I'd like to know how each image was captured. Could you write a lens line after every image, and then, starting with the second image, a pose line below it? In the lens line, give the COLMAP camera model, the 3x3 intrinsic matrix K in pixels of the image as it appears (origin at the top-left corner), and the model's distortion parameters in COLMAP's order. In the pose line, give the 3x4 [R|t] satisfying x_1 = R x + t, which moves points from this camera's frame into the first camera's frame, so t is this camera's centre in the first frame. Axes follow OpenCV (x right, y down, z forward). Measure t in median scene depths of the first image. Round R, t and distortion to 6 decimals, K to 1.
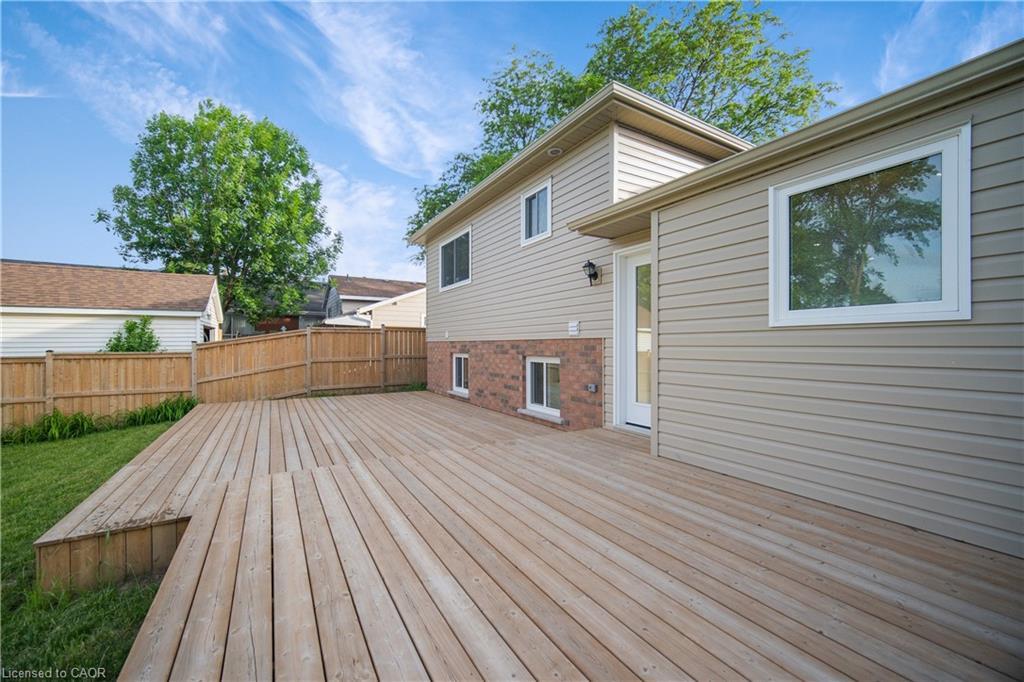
lens RADIAL K [[411.0, 0, 512.0], [0, 411.0, 350.0], [0, 0, 1]] dist [-0.003074, 0.000291]
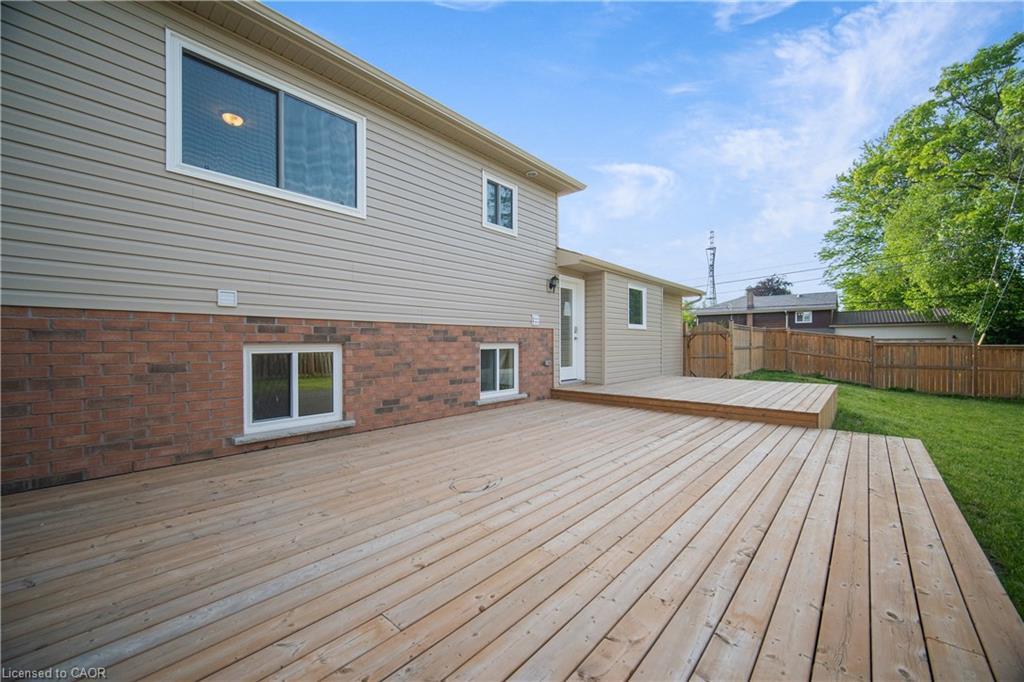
lens RADIAL K [[411.0, 0, 511.5], [0, 411.0, 334.8], [0, 0, 1]] dist [-0.003074, 0.000291]
pose [[-0.321186, -0.003705, 0.947009, -0.844387], [-0.005922, 0.999981, 0.001904, -0.006378], [-0.946998, -0.004996, -0.321202, 1.185579]]
